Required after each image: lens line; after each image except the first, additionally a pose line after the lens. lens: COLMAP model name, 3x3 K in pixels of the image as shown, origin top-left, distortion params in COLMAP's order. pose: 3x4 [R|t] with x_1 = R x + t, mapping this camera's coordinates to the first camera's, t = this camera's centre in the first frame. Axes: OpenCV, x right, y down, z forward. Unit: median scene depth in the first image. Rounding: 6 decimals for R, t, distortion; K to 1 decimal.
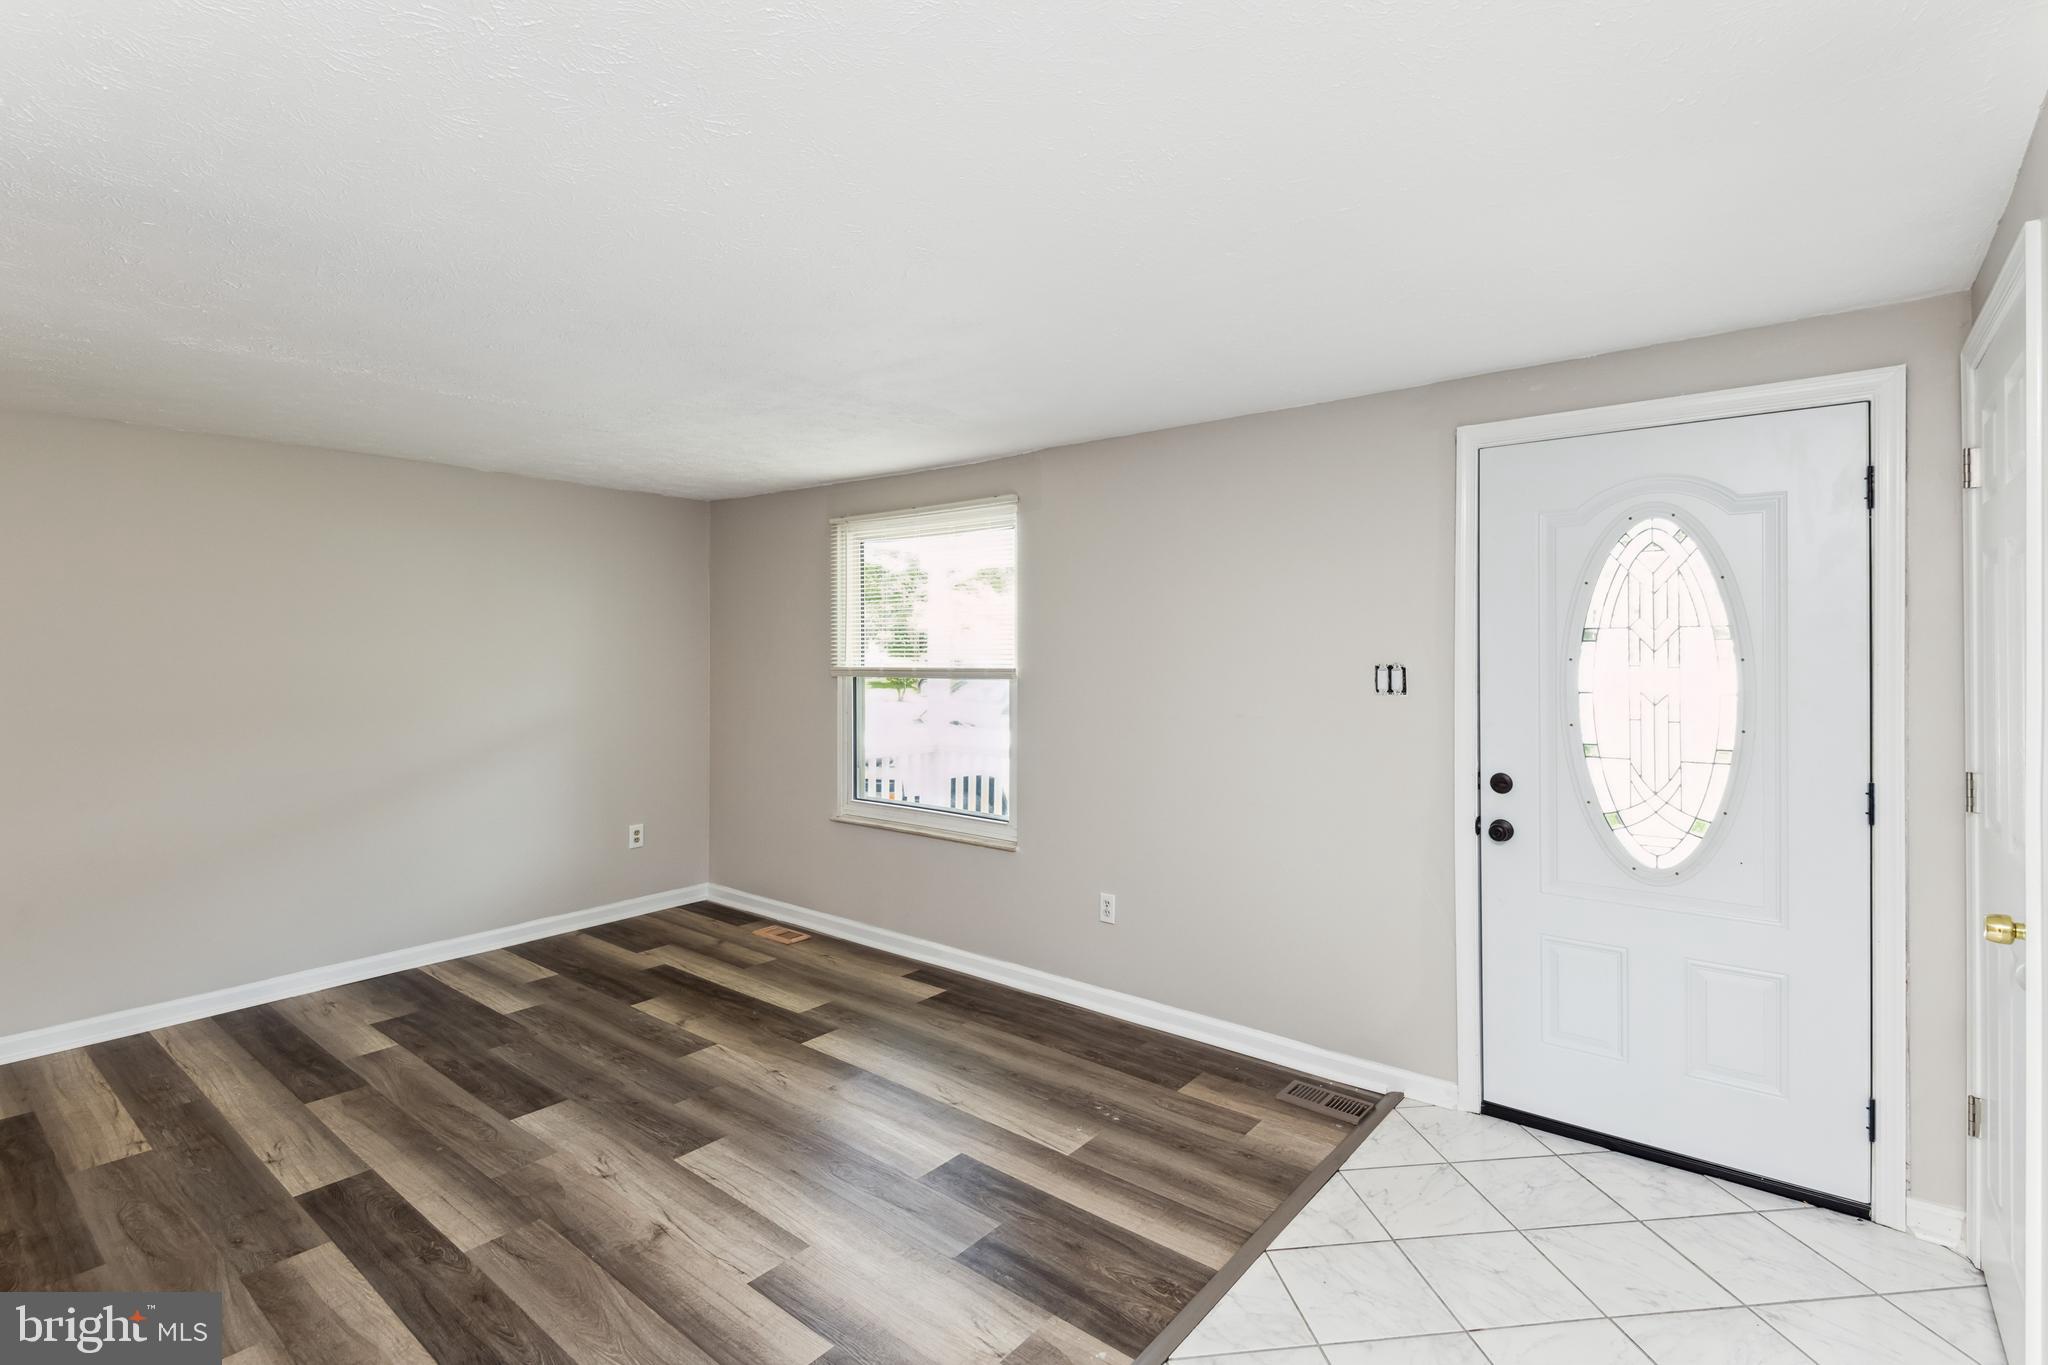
lens RADIAL K [[935.2, 0, 1035.5], [0, 935.2, 645.8], [0, 0, 1]] dist [0.000623, -0.009227]
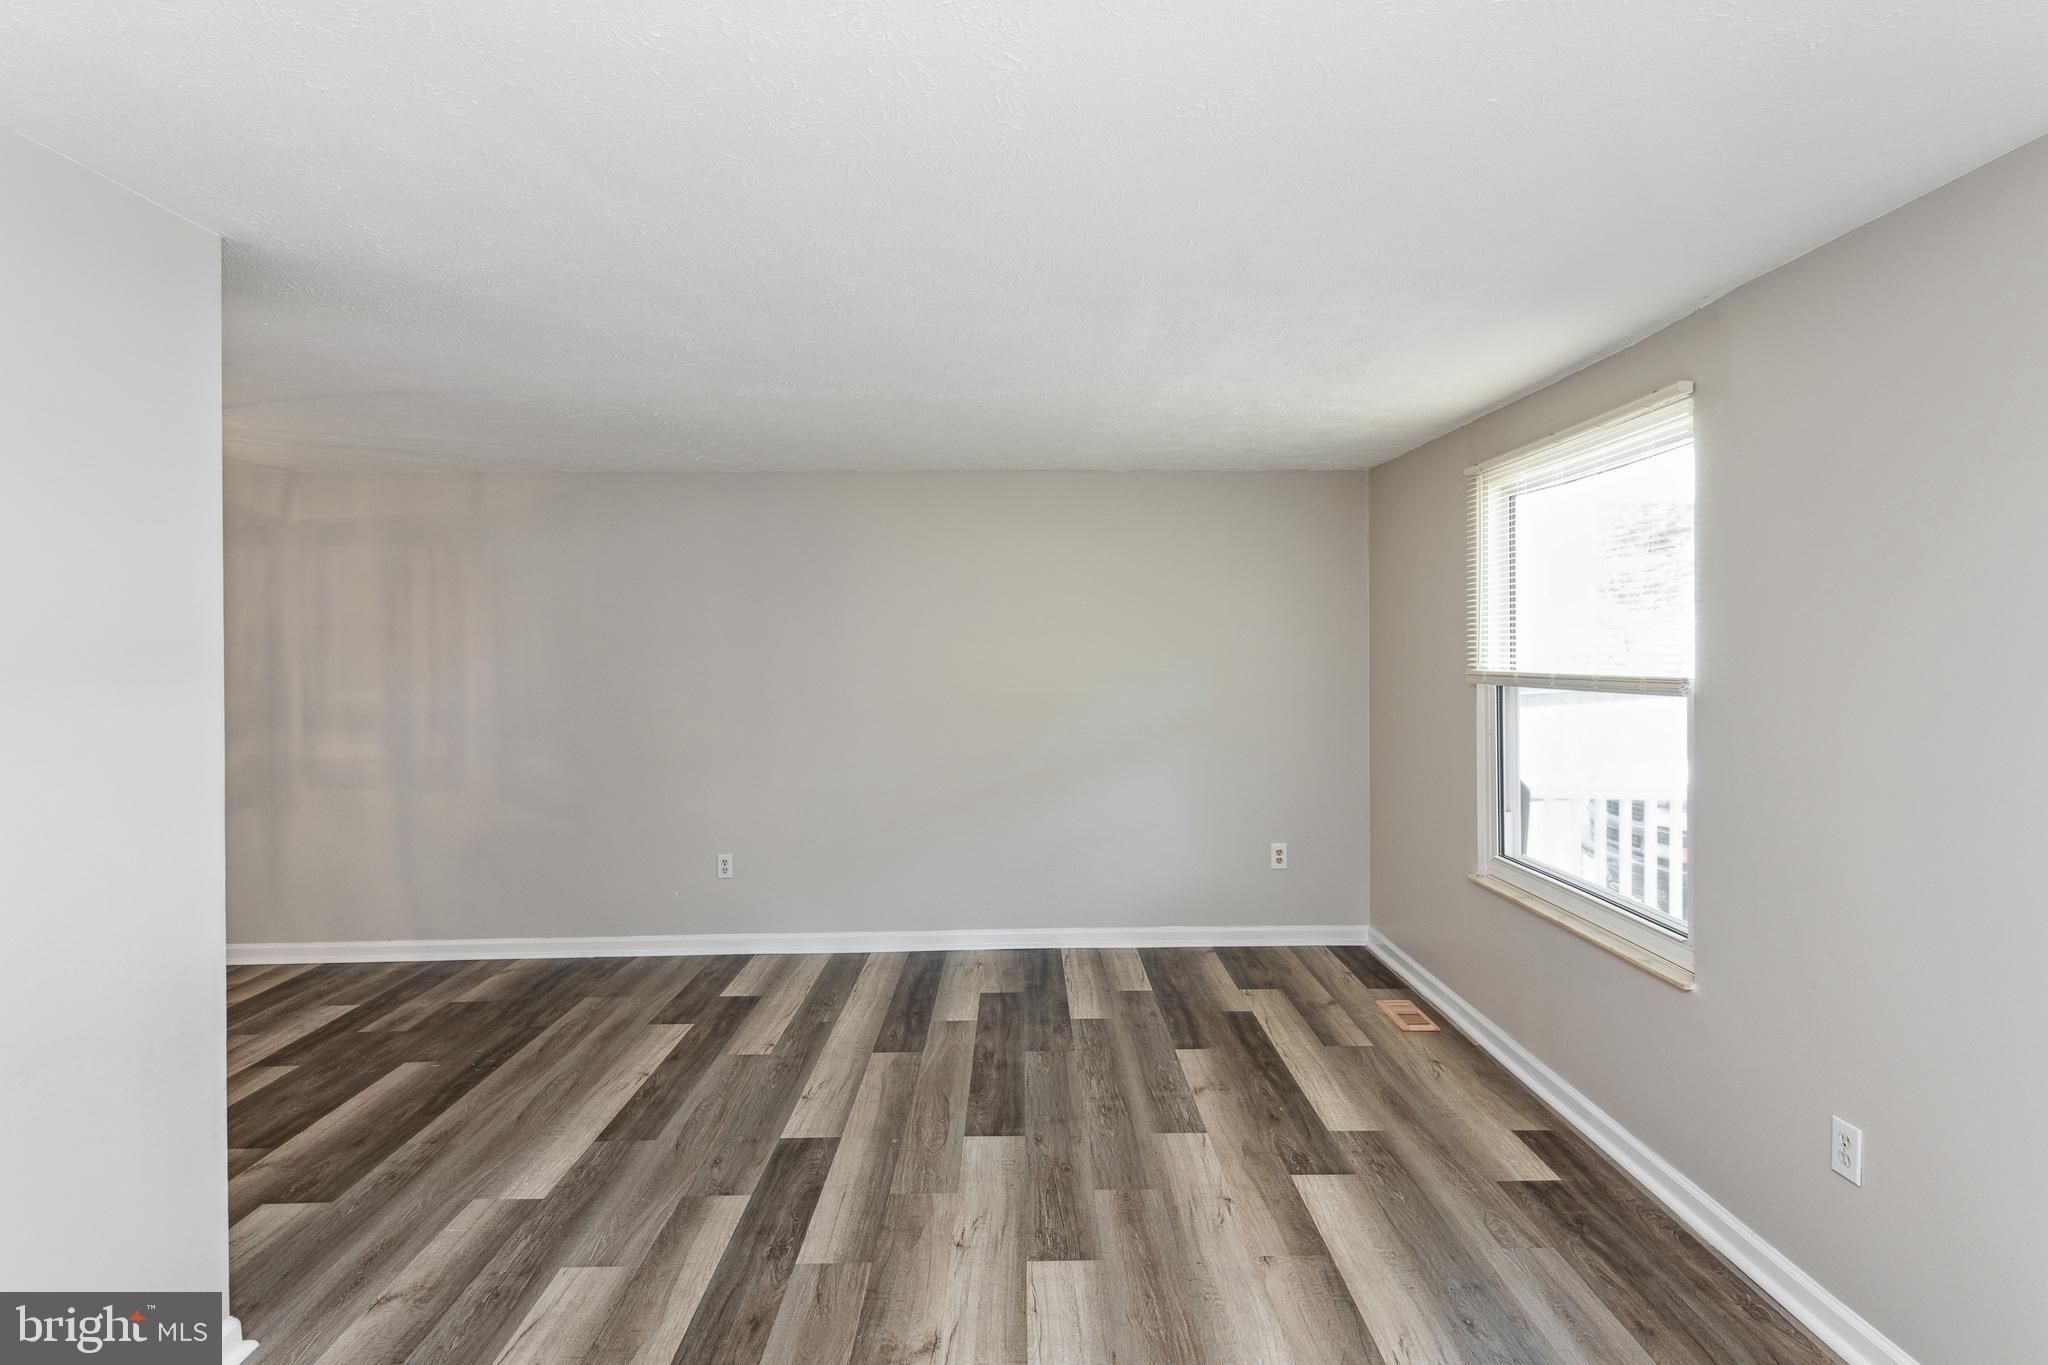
lens RADIAL K [[984.3, 0, 1061.9], [0, 984.3, 653.1], [0, 0, 1]] dist [0.042405, -0.033886]
pose [[0.647016, 0.005420, -0.762458, 0.216847], [0.003004, 0.999949, 0.009658, 0.000048], [0.762471, -0.008540, 0.646966, 0.322728]]
